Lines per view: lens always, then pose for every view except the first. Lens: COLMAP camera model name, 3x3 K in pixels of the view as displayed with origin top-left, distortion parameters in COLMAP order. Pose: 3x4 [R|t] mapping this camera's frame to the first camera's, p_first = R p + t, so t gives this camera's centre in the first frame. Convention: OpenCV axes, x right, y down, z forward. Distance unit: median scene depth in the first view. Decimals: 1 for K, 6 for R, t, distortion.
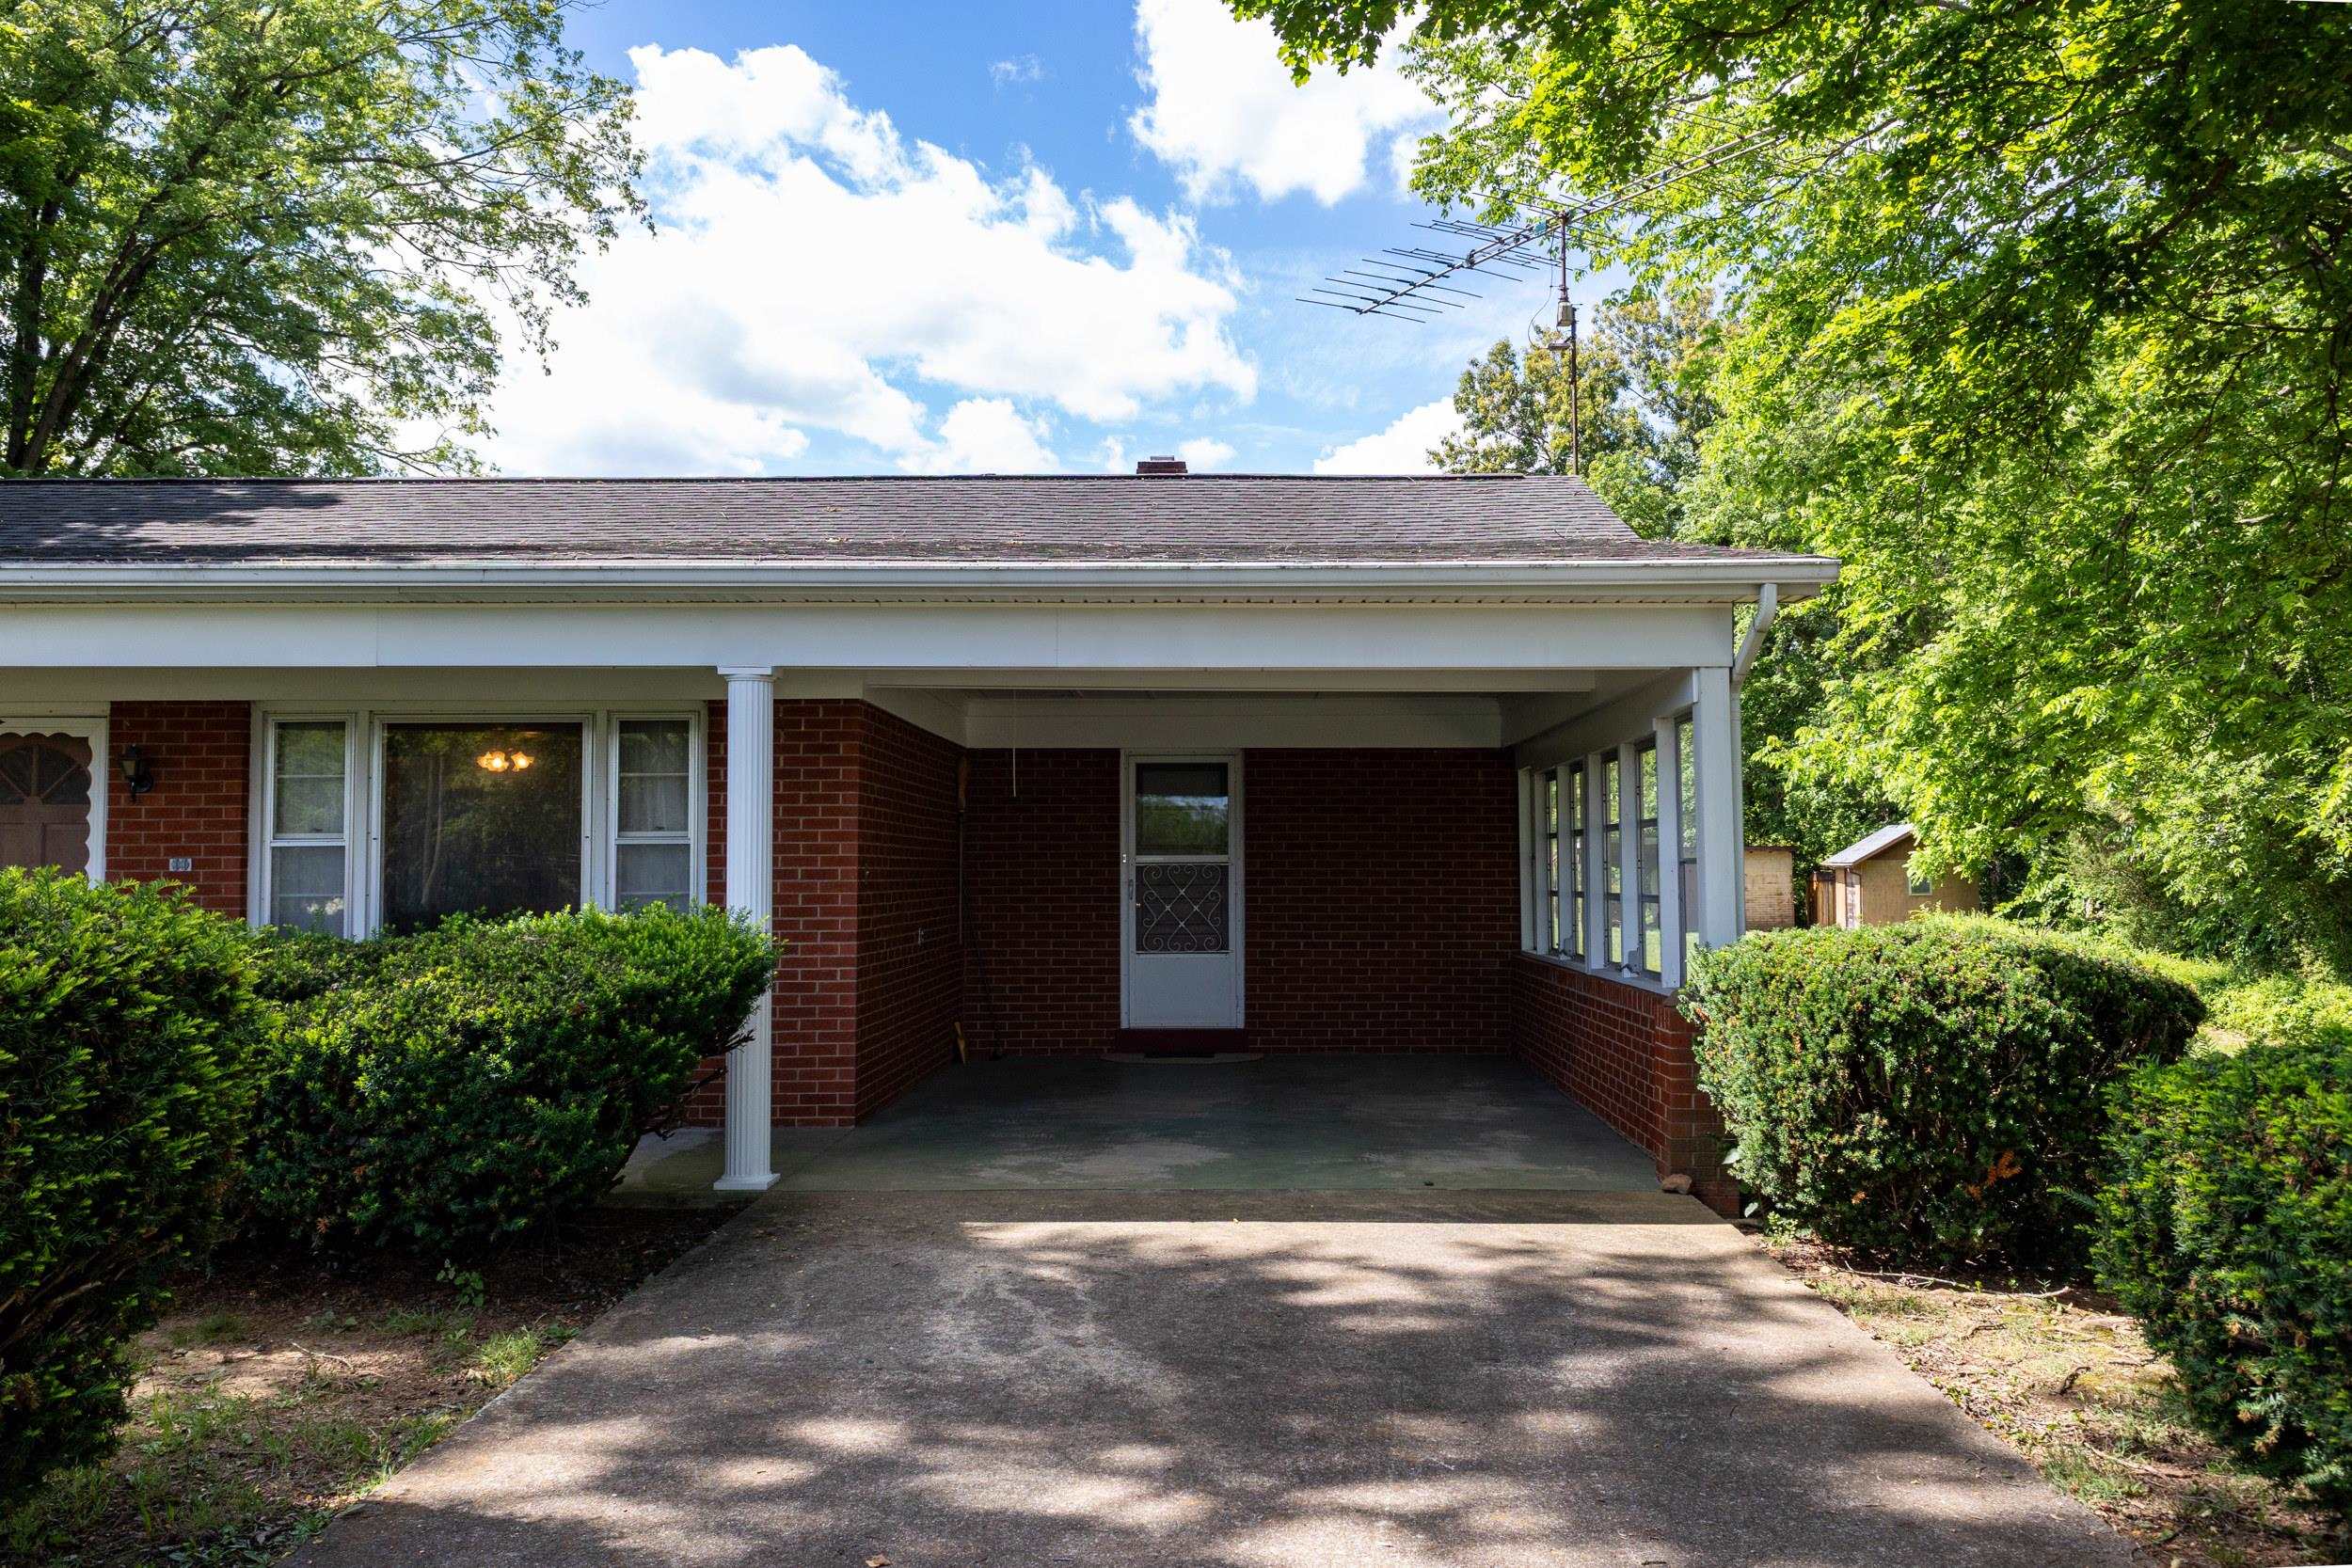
lens RADIAL K [[1938.9, 0, 1263.2], [0, 1938.9, 795.6], [0, 0, 1]] dist [0.013576, -0.001359]
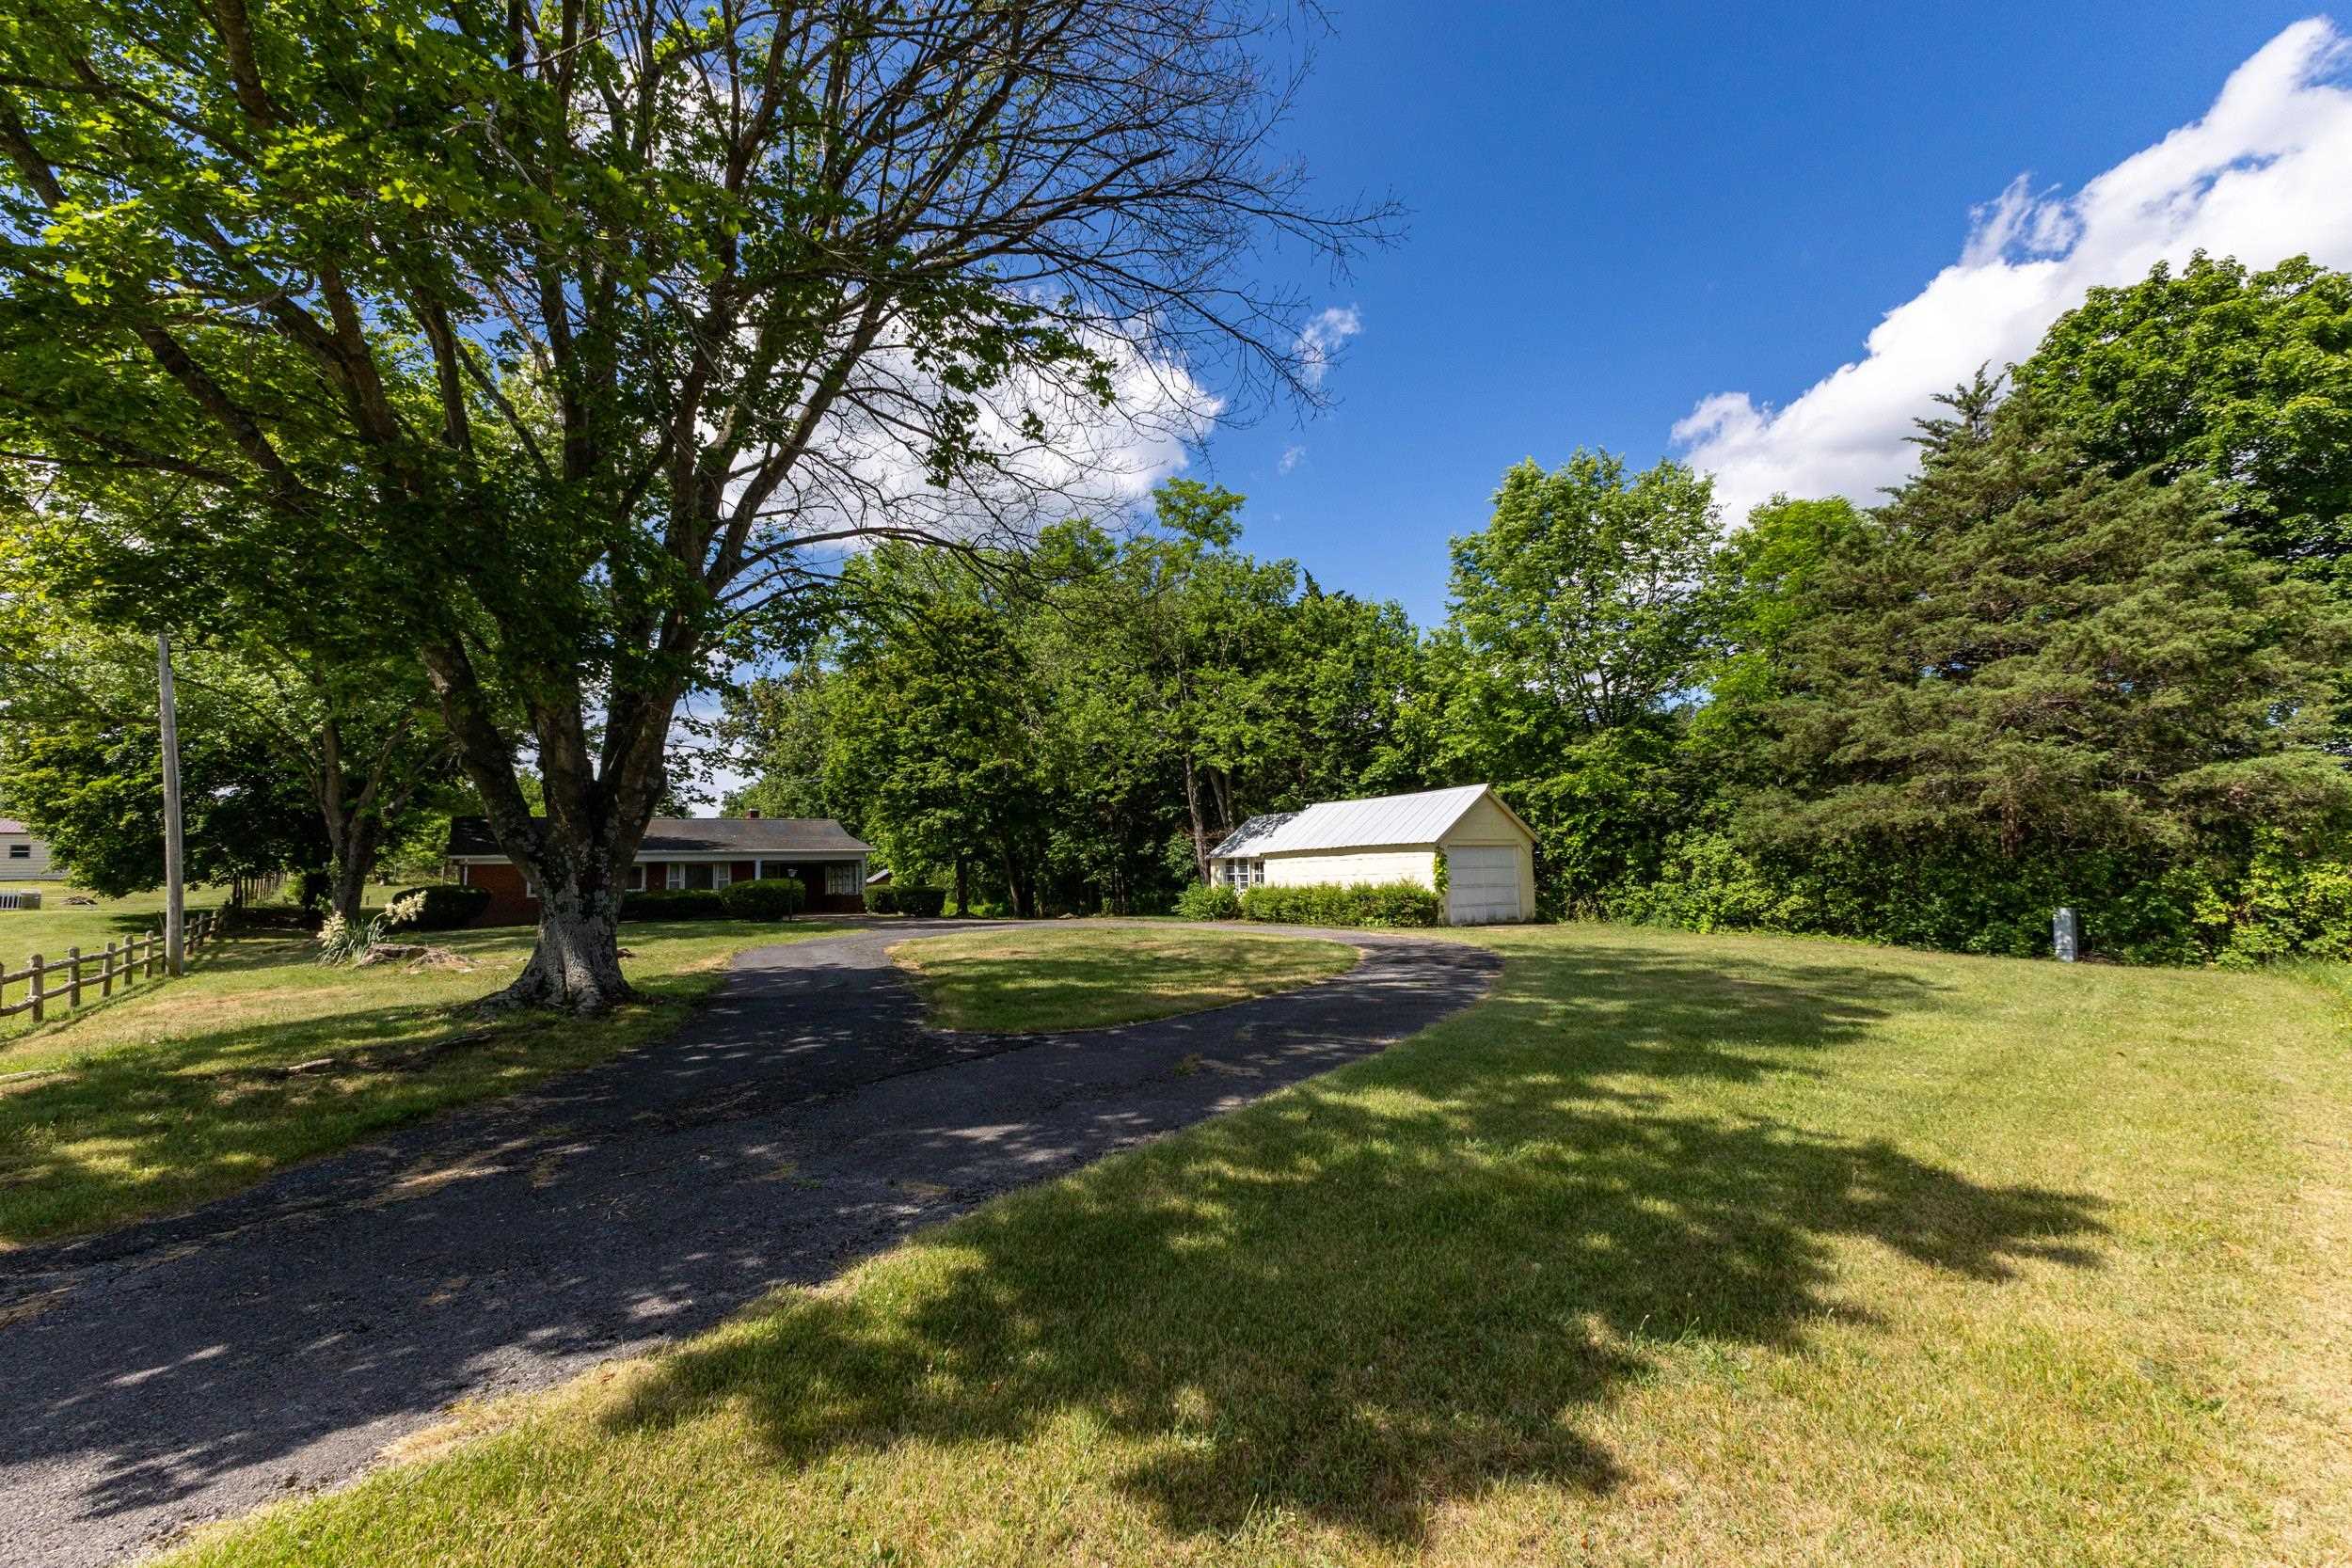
lens RADIAL K [[1009.7, 0, 1176.0], [0, 1009.7, 784.0], [0, 0, 1]] dist [0.008021, -0.000197]
pose [[0.831799, 0.038650, 0.553730, -0.770791], [-0.004761, 0.998033, -0.062510, -0.089250], [-0.555057, 0.049360, 0.830347, -2.463007]]
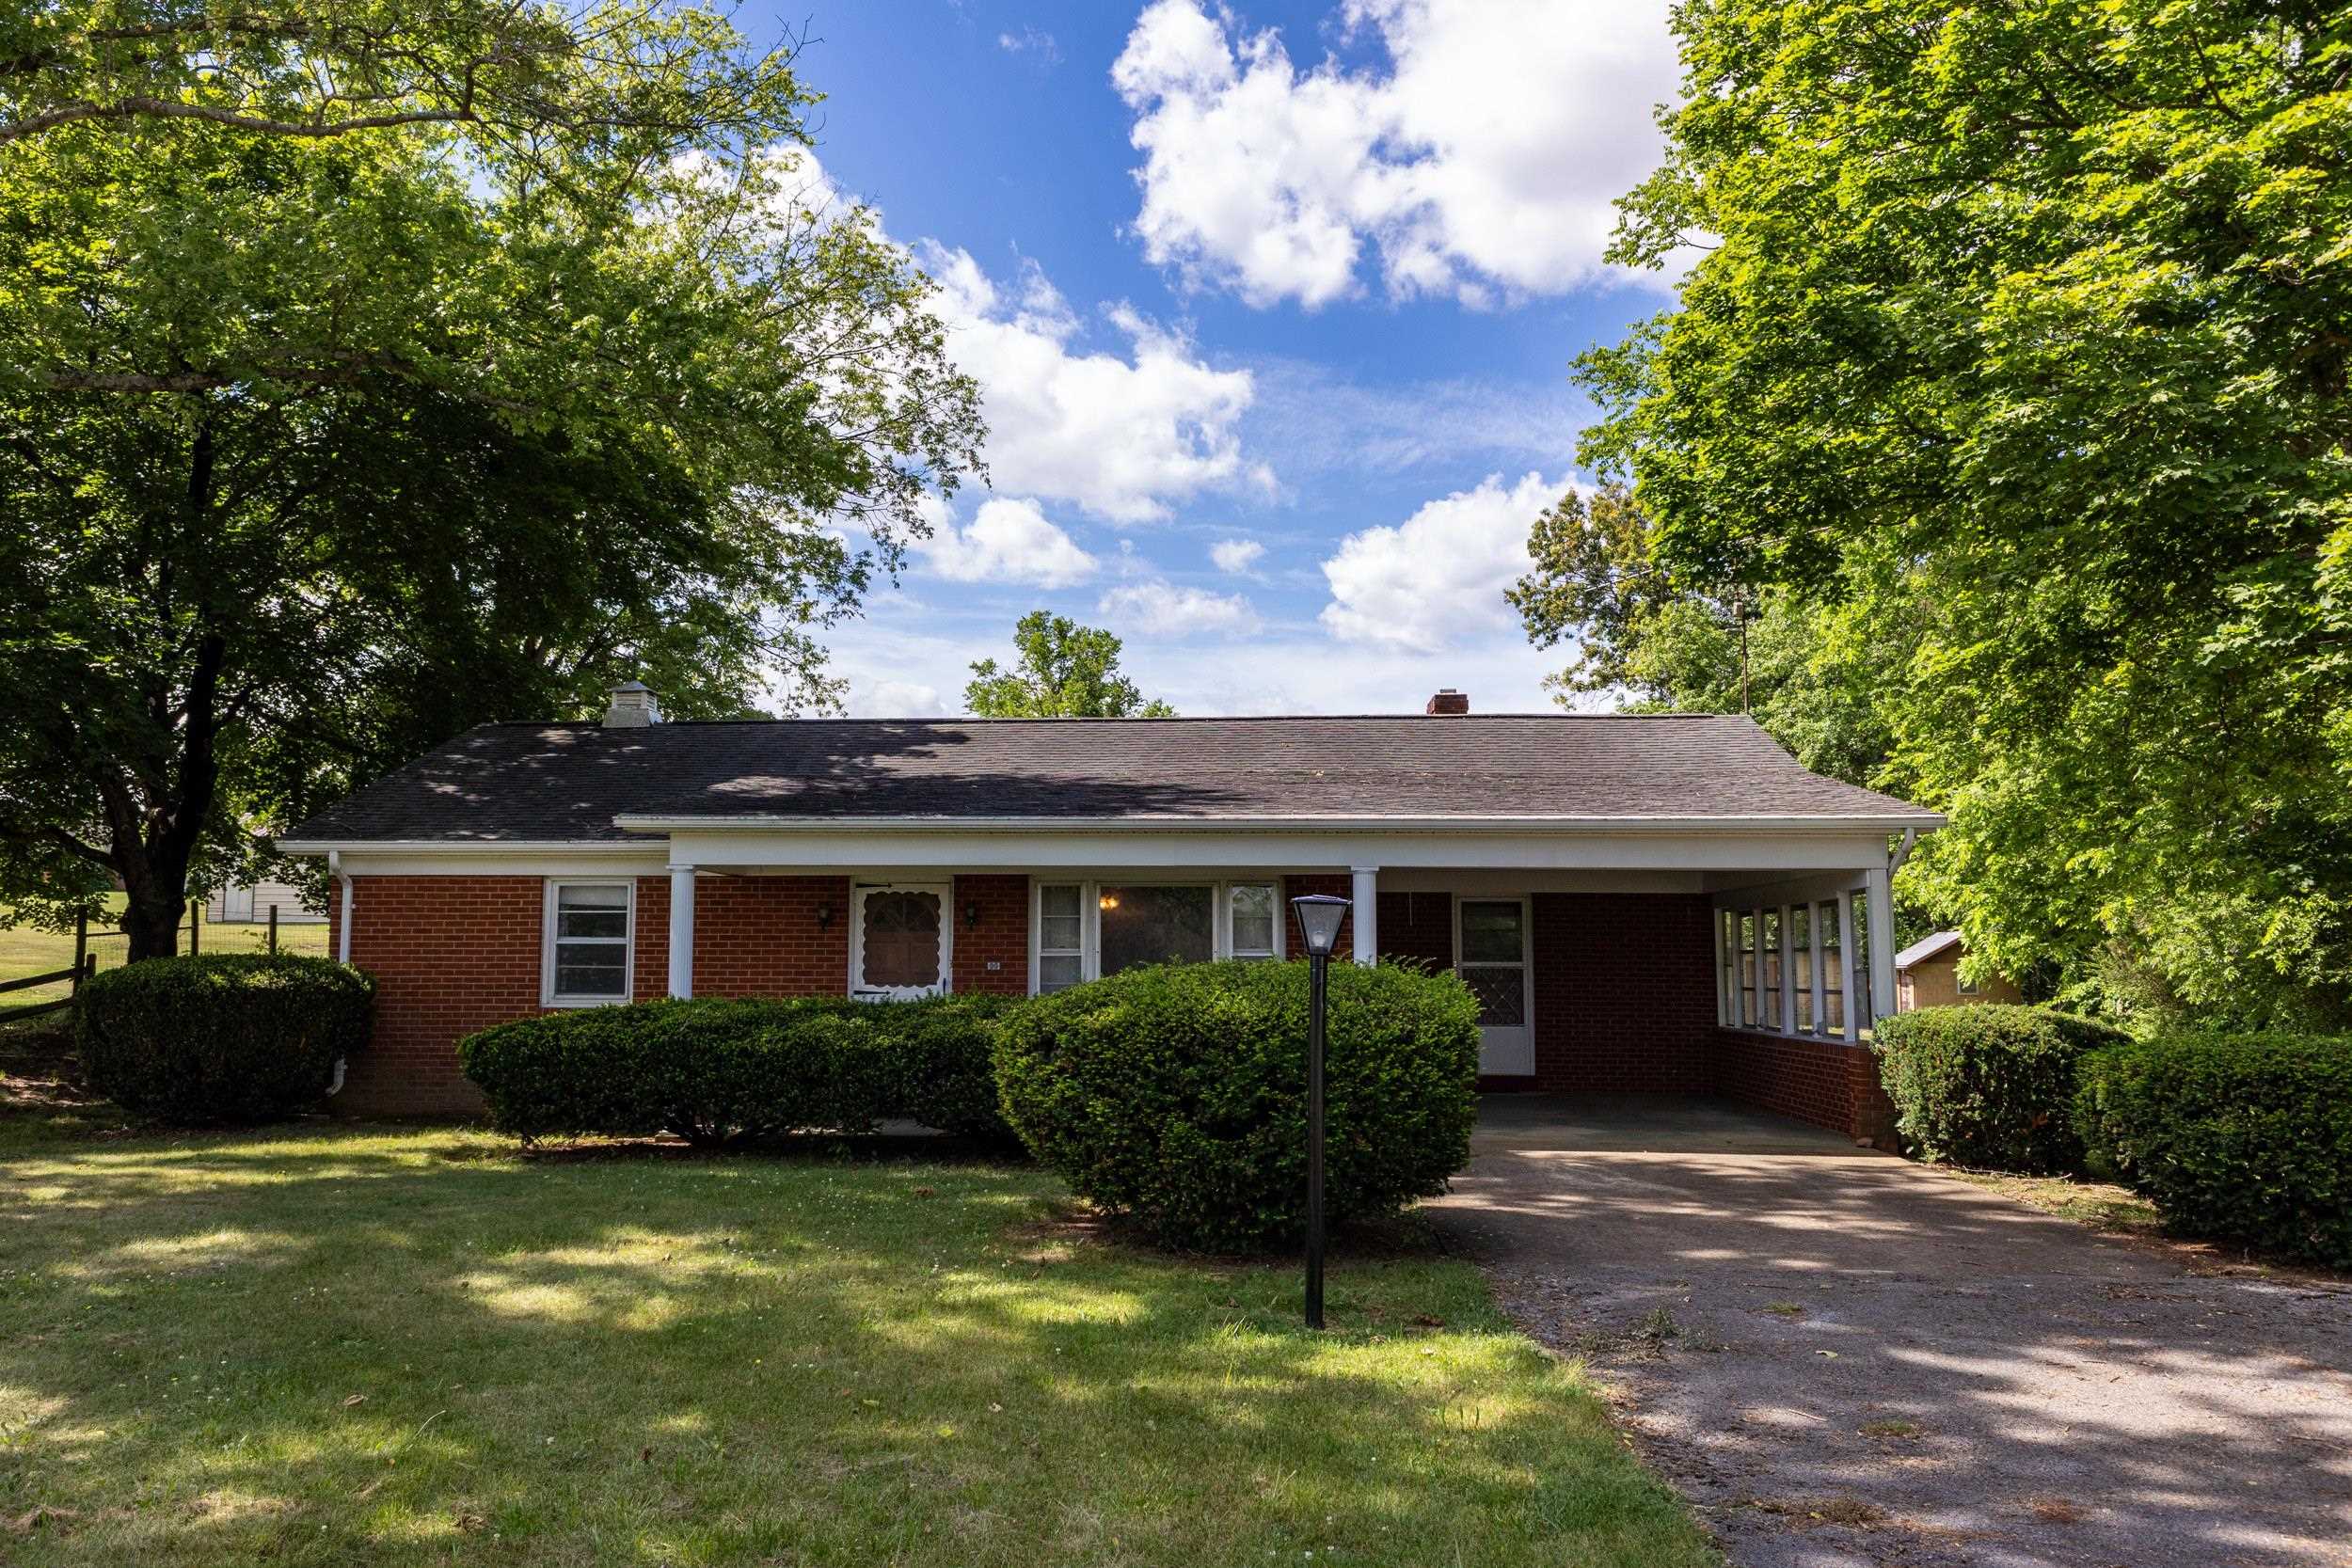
lens RADIAL K [[1904.4, 0, 1176.0], [0, 1904.4, 784.0], [0, 0, 1]] dist [0.012551, 0.009474]
pose [[0.998099, 0.001469, -0.061611, -0.200729], [-0.004943, 0.998403, -0.056272, -0.024425], [0.061430, 0.056470, 0.996513, -0.537343]]
